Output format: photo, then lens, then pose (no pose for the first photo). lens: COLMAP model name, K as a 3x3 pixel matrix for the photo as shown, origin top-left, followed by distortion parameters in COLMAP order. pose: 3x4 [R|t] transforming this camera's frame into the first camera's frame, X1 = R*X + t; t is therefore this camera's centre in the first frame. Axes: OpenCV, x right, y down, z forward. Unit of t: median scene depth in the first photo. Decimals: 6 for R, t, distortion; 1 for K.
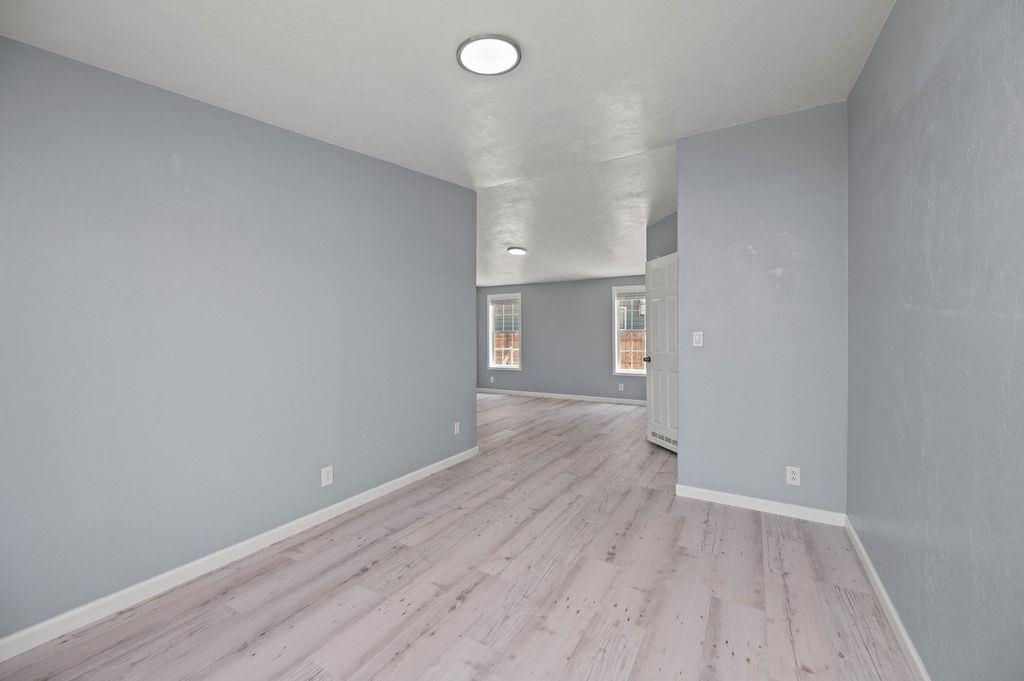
lens RADIAL K [[409.5, 0, 515.8], [0, 409.5, 331.9], [0, 0, 1]] dist [0.000771, -0.000047]
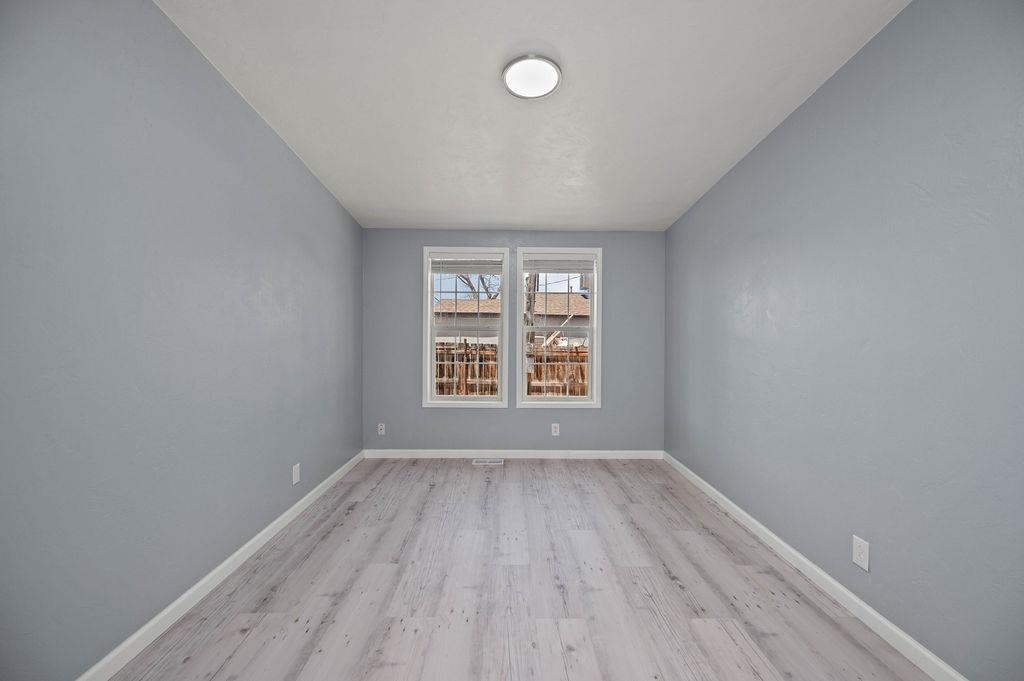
lens RADIAL K [[409.5, 0, 515.8], [0, 409.5, 331.9], [0, 0, 1]] dist [0.000771, -0.000047]
pose [[-0.856456, -0.004563, -0.516199, 0.474862], [-0.000520, 0.999968, -0.007977, 0.004915], [0.516219, -0.006564, -0.856431, 1.710849]]
